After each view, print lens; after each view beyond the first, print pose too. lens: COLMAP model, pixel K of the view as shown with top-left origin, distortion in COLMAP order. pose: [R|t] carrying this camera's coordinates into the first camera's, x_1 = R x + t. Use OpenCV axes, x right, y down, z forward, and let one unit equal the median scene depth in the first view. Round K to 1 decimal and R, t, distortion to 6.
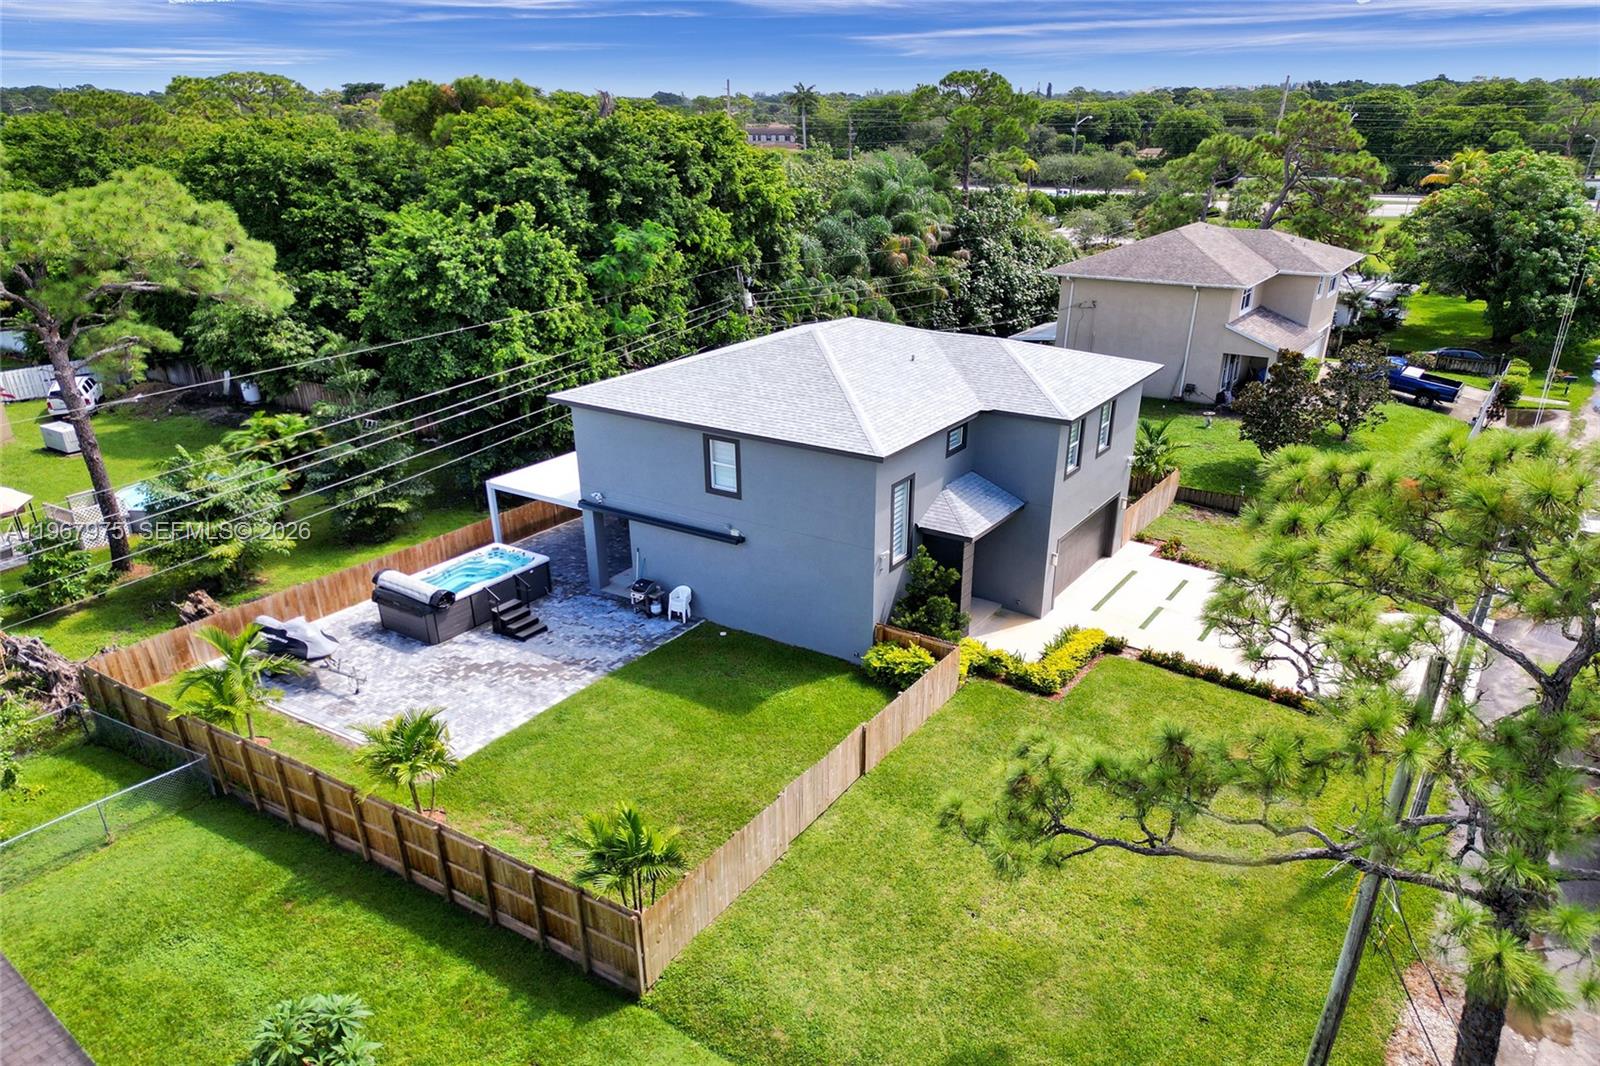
lens RADIAL K [[1158.0, 0, 801.3], [0, 1158.0, 555.6], [0, 0, 1]] dist [0.059651, -0.057419]
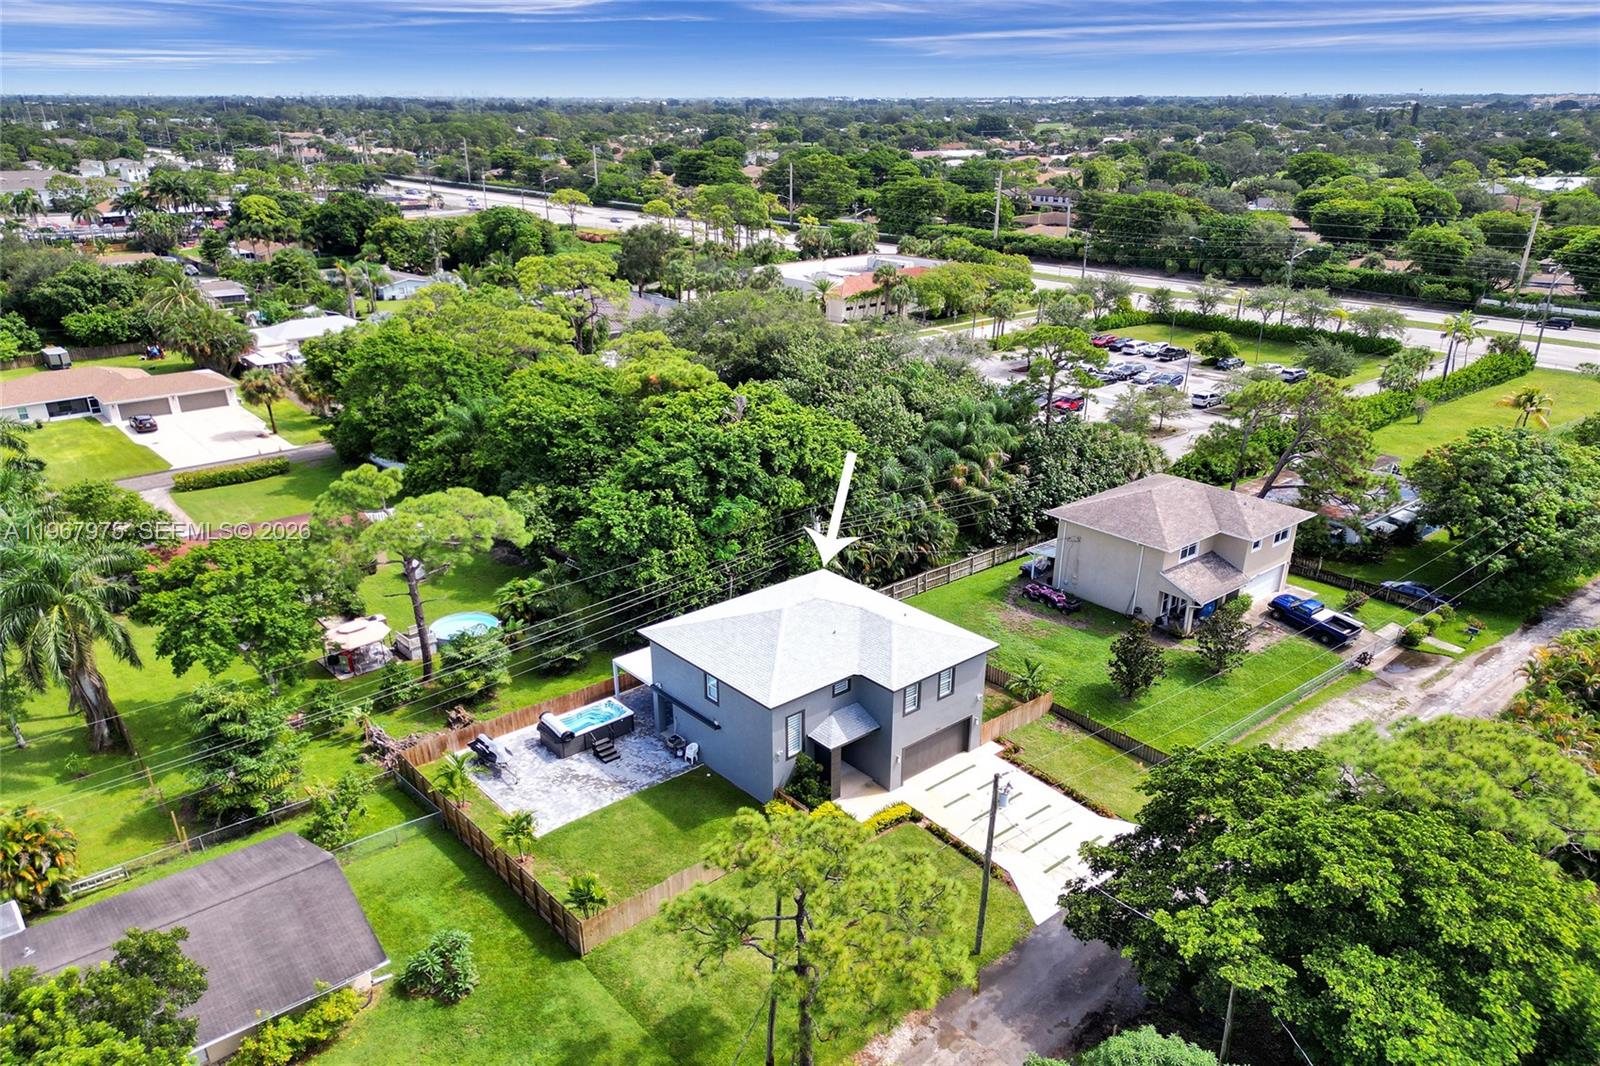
lens RADIAL K [[1191.0, 0, 807.0], [0, 1191.0, 486.2], [0, 0, 1]] dist [0.079066, -0.110927]
pose [[0.963204, 0.098658, -0.250009, 0.495253], [-0.112264, 0.992844, -0.040723, -0.316435], [0.244203, 0.067292, 0.967387, -0.795139]]
